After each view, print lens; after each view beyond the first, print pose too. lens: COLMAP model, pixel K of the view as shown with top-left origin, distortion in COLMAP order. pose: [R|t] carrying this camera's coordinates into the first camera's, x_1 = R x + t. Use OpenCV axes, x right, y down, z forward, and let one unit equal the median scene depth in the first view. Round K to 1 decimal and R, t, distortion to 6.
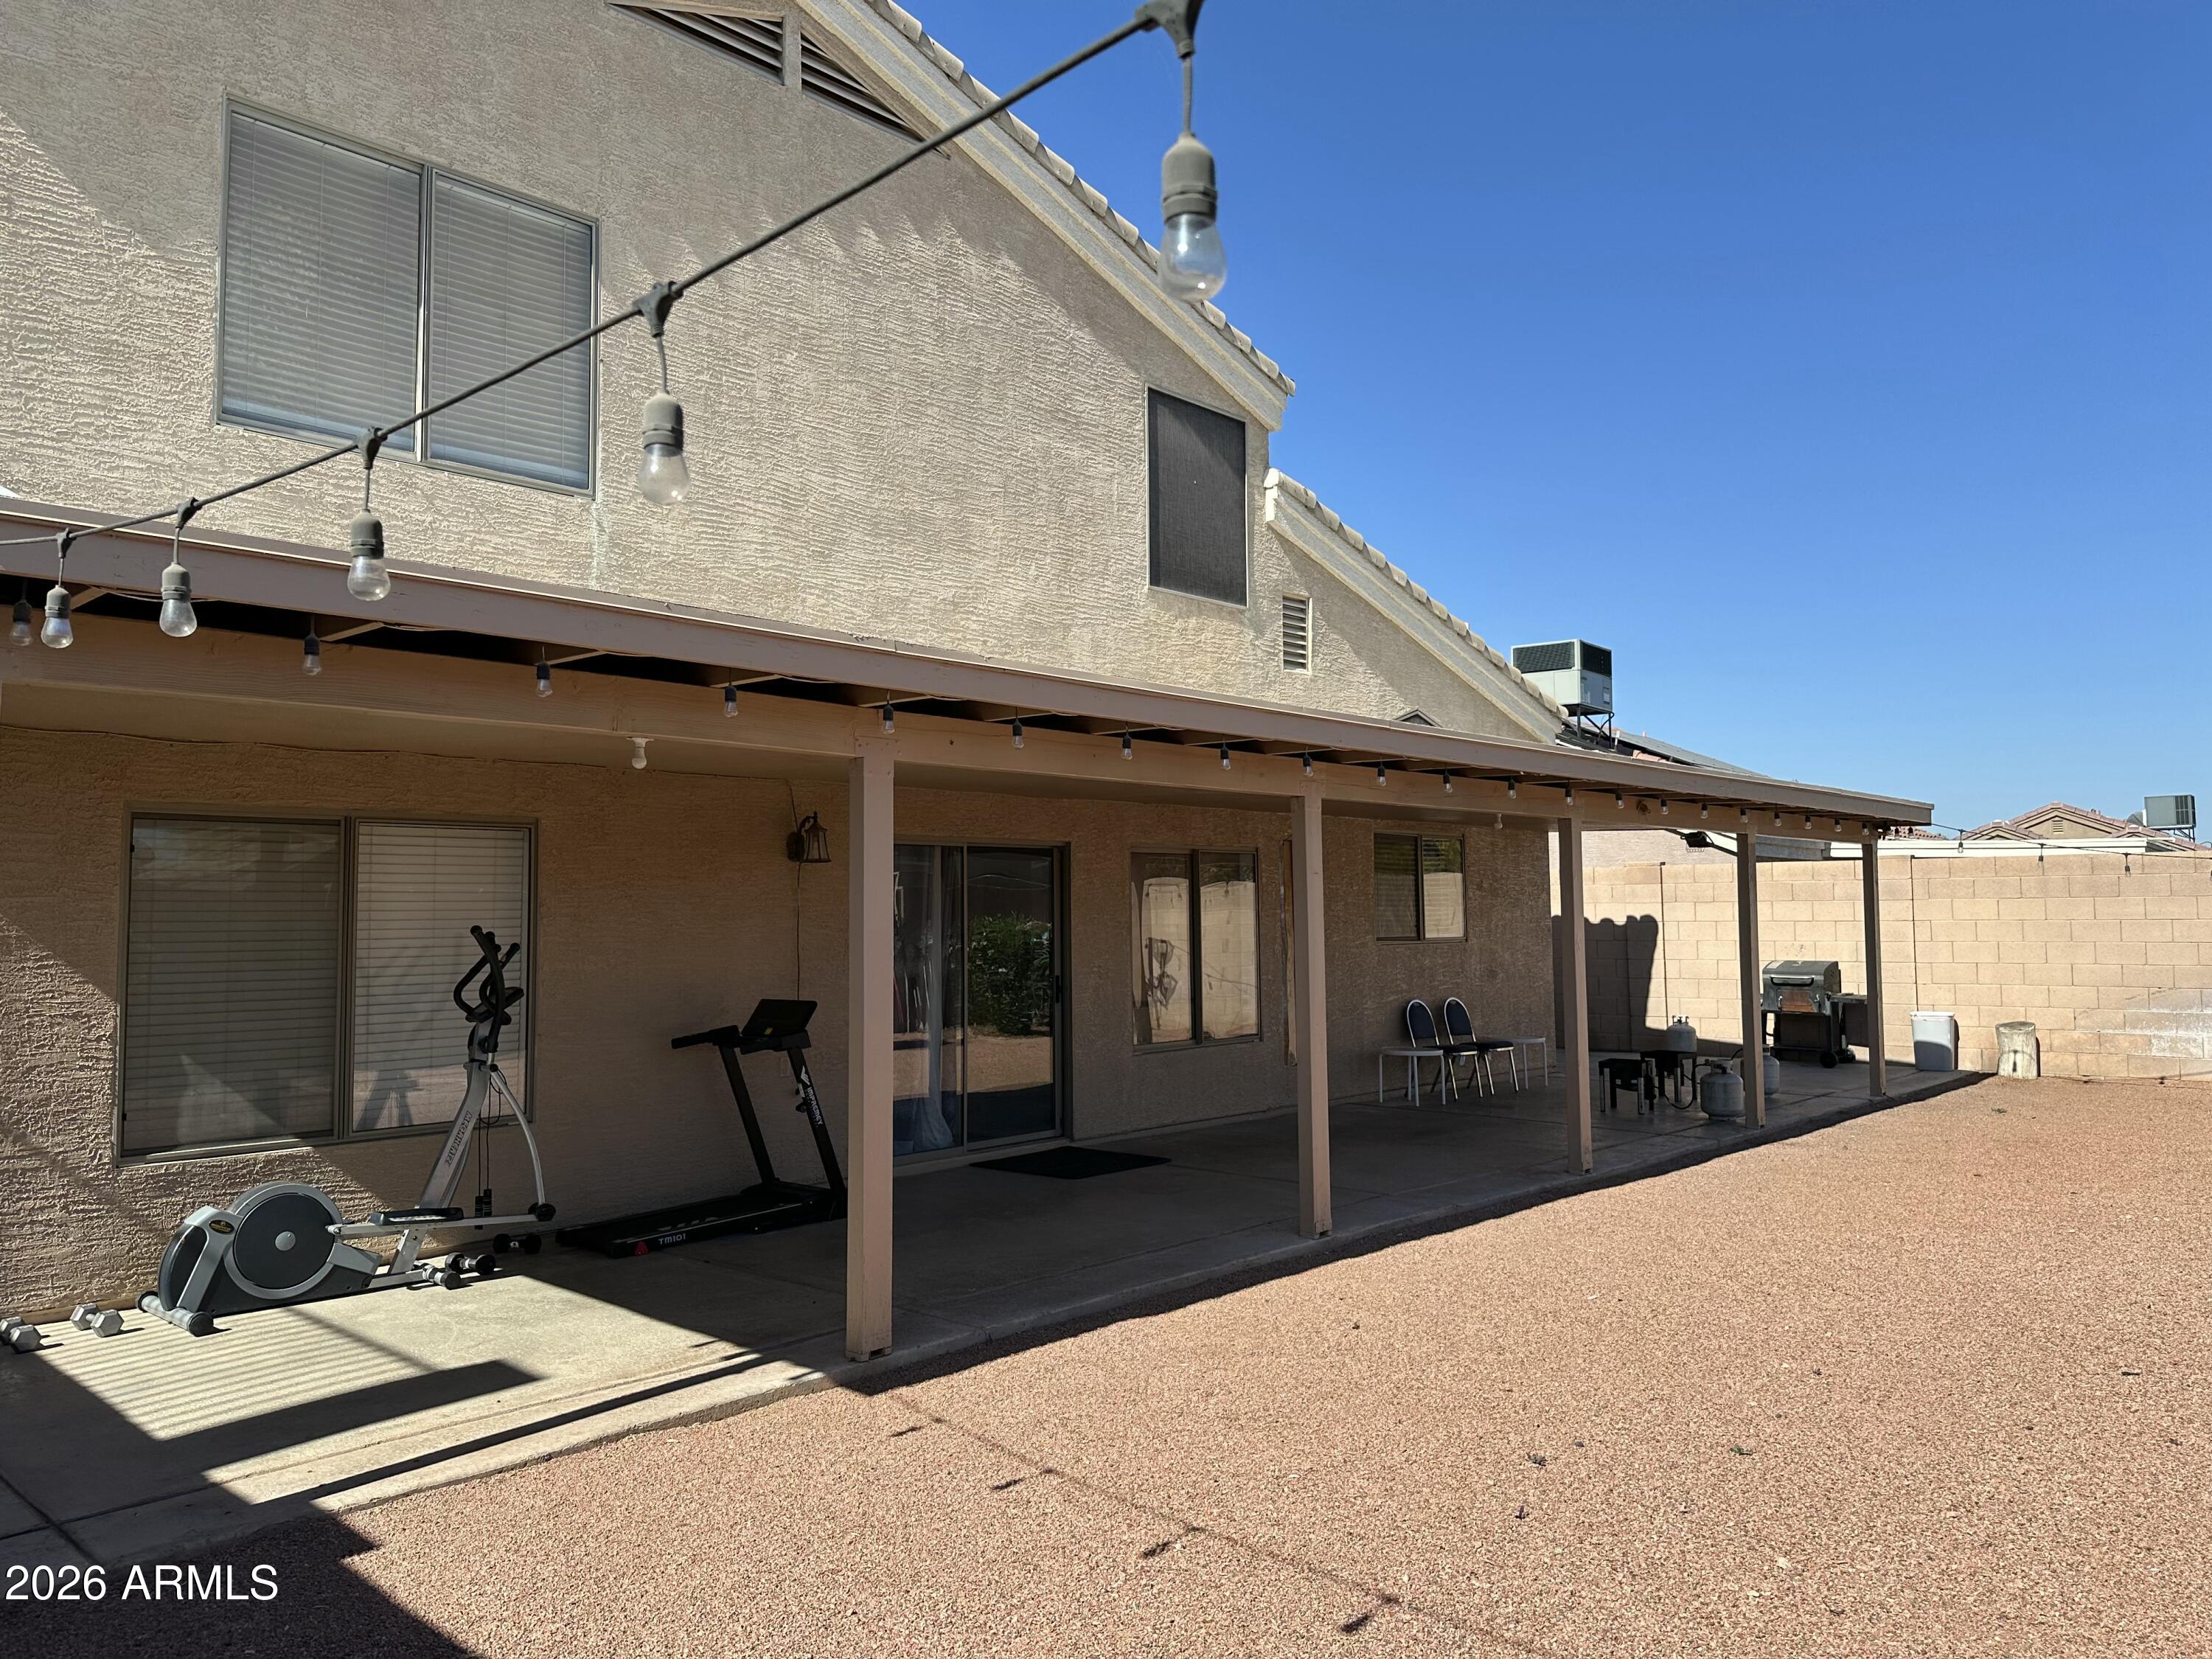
lens RADIAL K [[1560.8, 0, 1093.2], [0, 1560.8, 826.0], [0, 0, 1]] dist [0.061422, -0.082009]
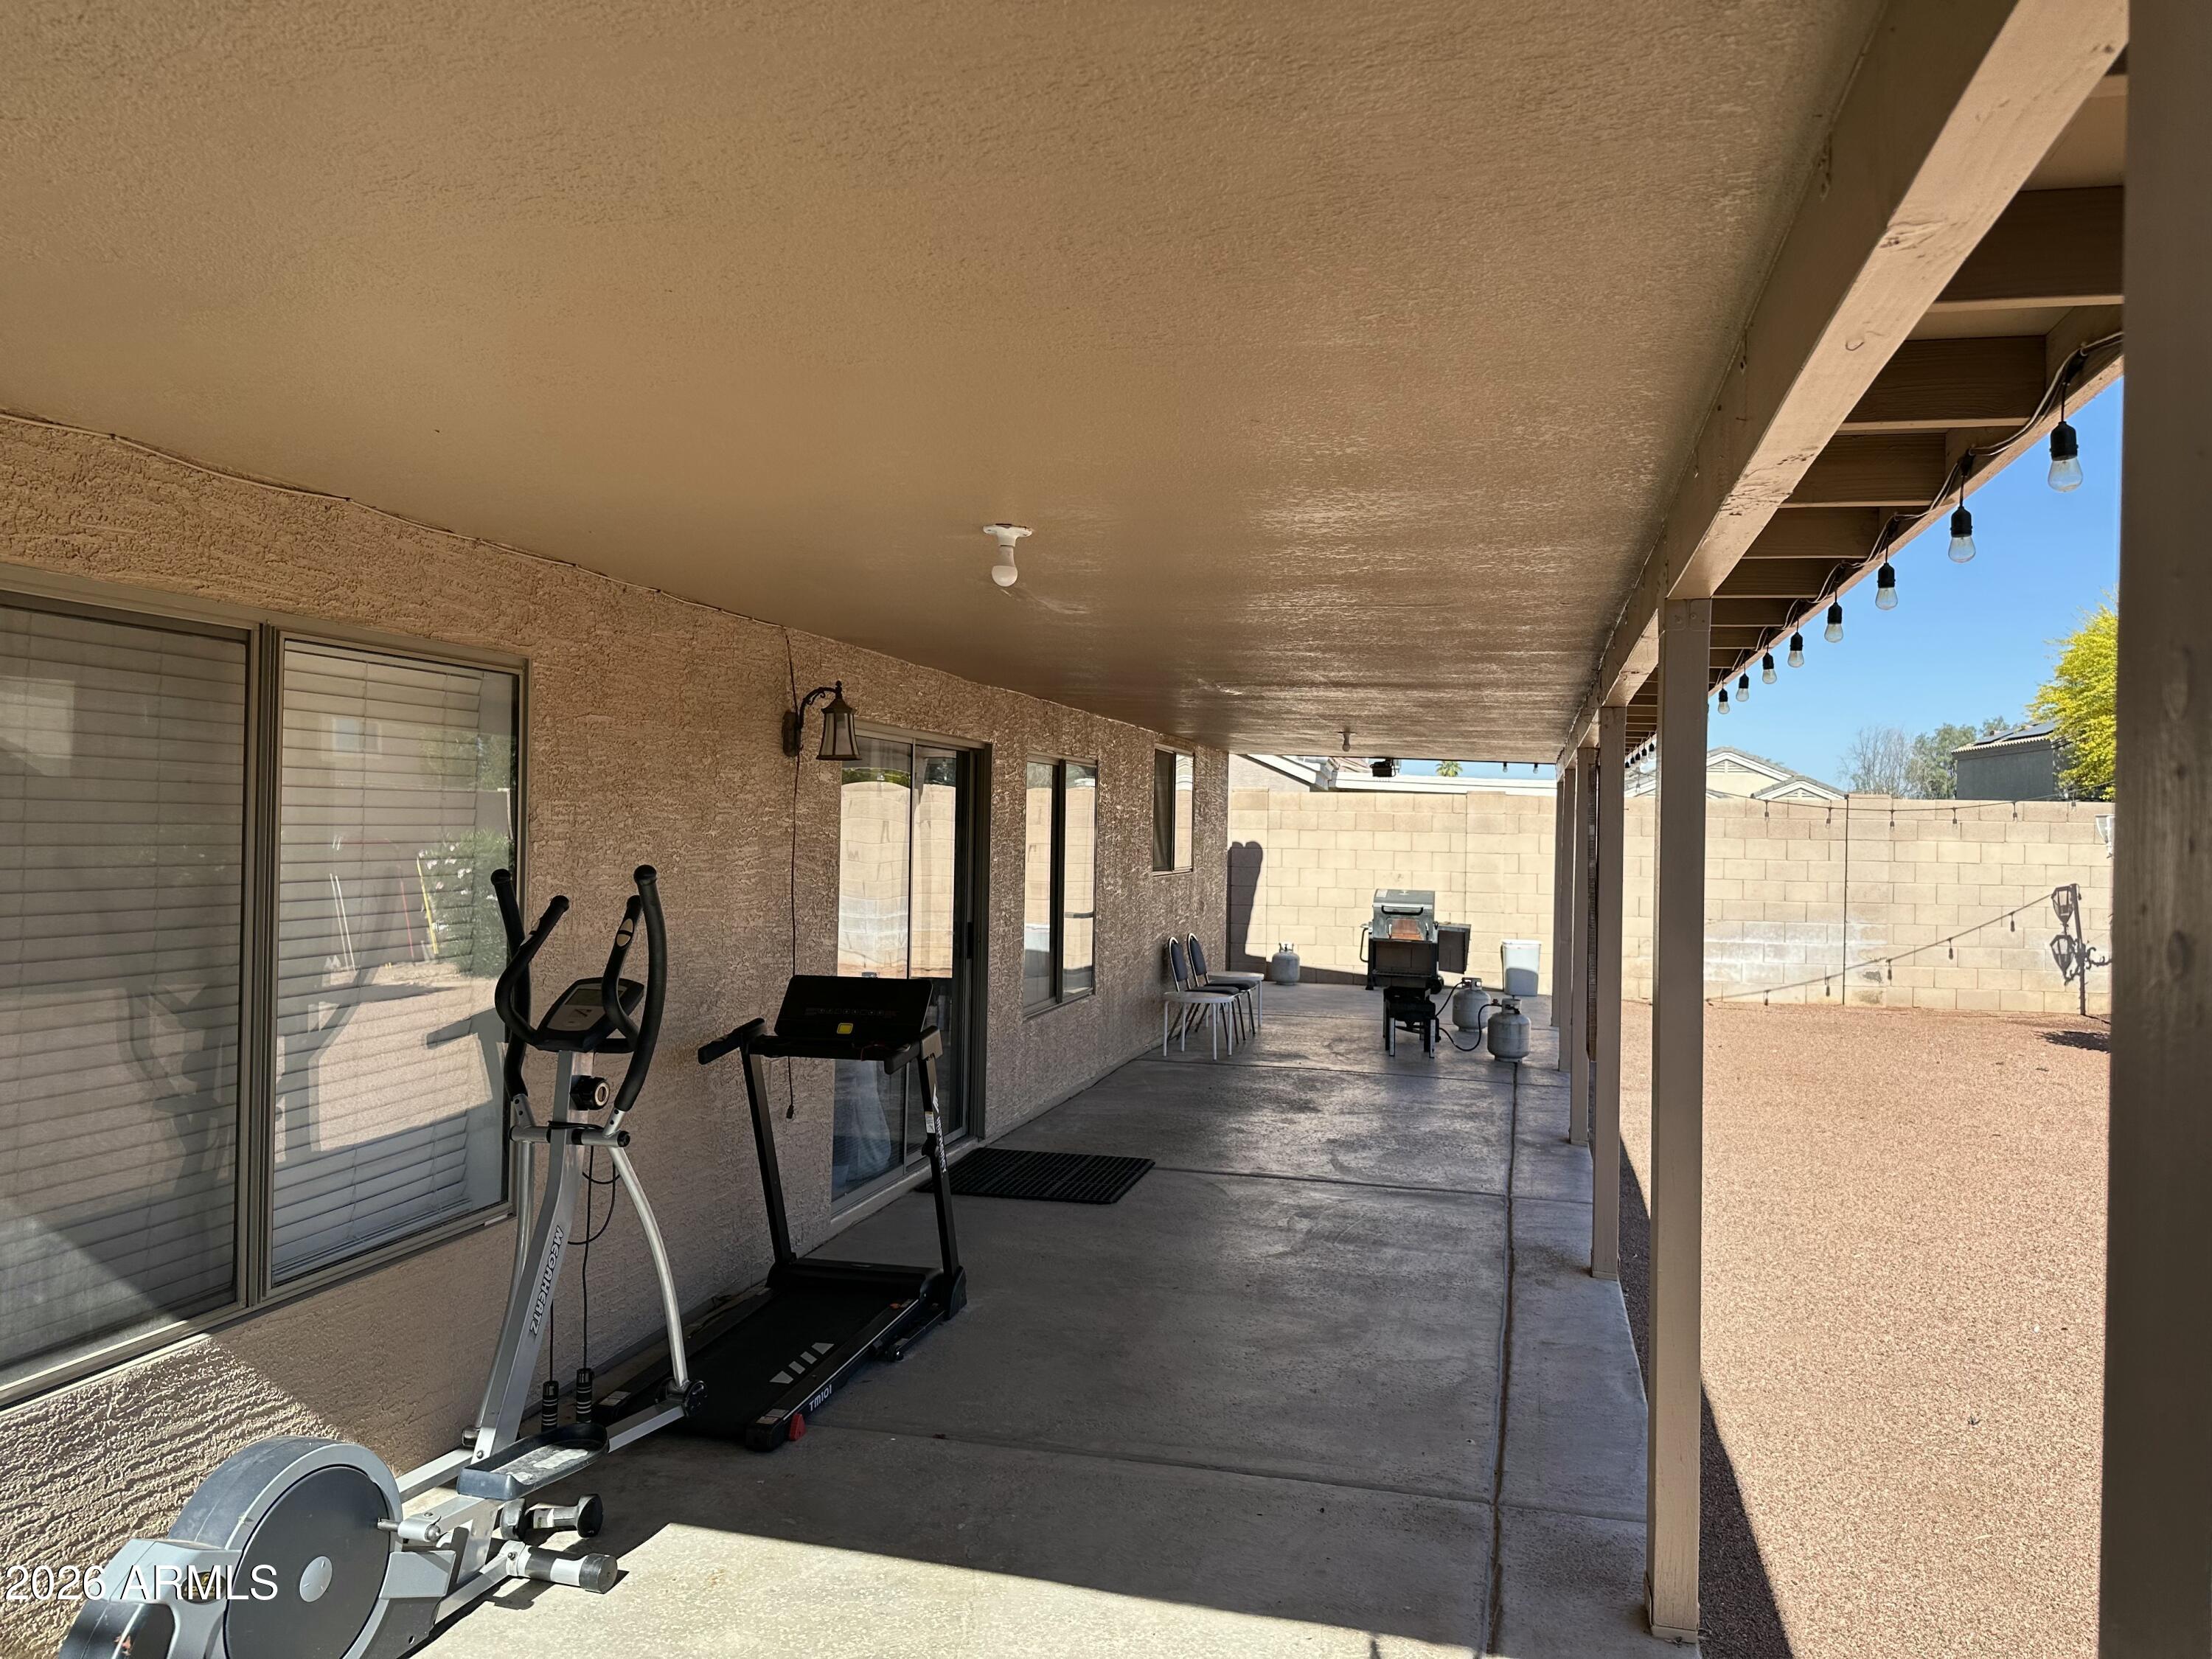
lens RADIAL K [[1560.8, 0, 1094.3], [0, 1560.8, 830.6], [0, 0, 1]] dist [0.061422, -0.082009]
pose [[0.878335, 0.025726, 0.477353, -0.254614], [-0.056277, 0.997172, 0.049811, 0.009382], [-0.474721, -0.070615, 0.877299, 0.249032]]
